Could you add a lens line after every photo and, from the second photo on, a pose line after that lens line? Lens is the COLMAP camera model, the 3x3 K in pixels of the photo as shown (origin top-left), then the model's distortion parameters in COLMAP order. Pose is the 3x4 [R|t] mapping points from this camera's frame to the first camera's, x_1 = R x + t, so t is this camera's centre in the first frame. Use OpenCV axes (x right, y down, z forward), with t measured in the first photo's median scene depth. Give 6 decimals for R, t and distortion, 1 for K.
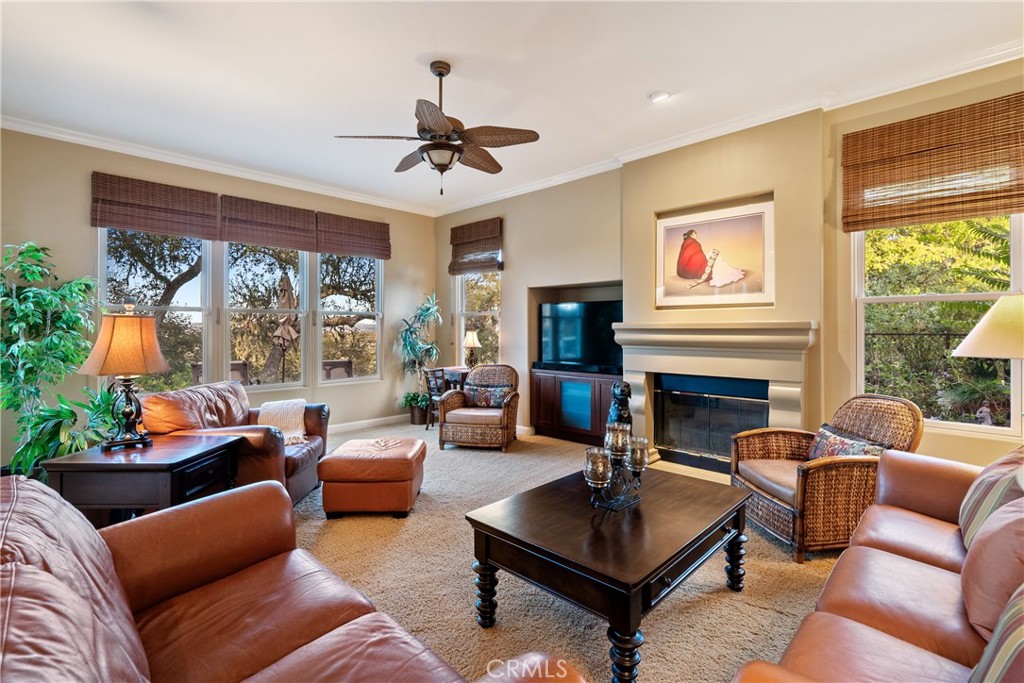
lens RADIAL K [[466.3, 0, 514.4], [0, 466.3, 335.3], [0, 0, 1]] dist [-0.003952, 0.000115]
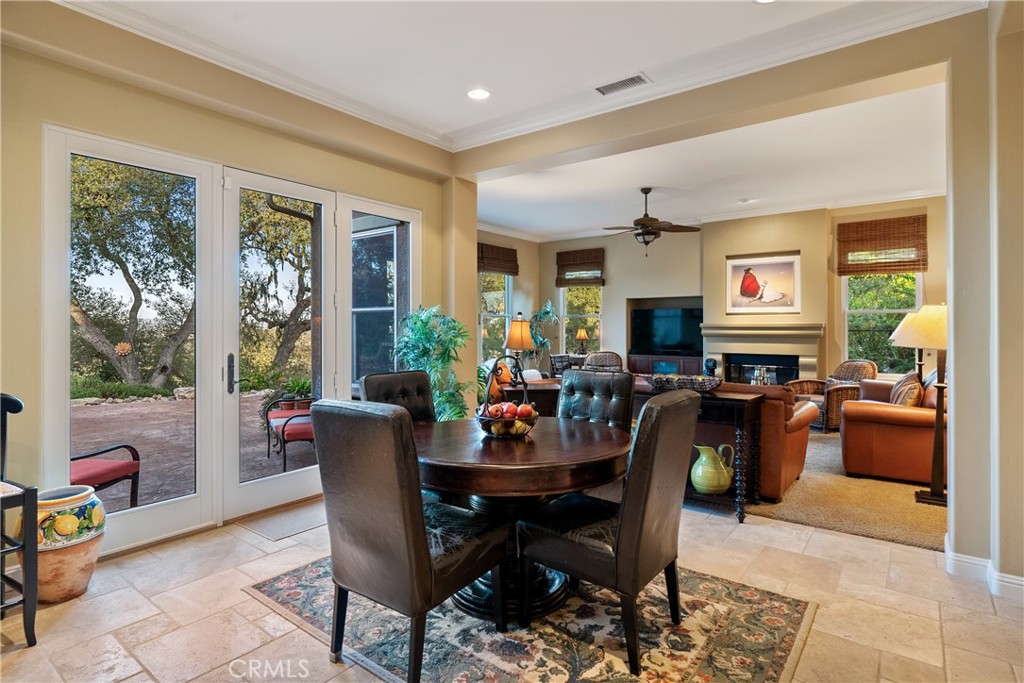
lens RADIAL K [[523.8, 0, 509.8], [0, 523.8, 336.0], [0, 0, 1]] dist [-0.000911, -0.000545]
pose [[0.993209, -0.002123, 0.116328, -0.737972], [0.001617, 0.999989, 0.004449, 0.009565], [-0.116336, -0.004230, 0.993201, -0.817120]]
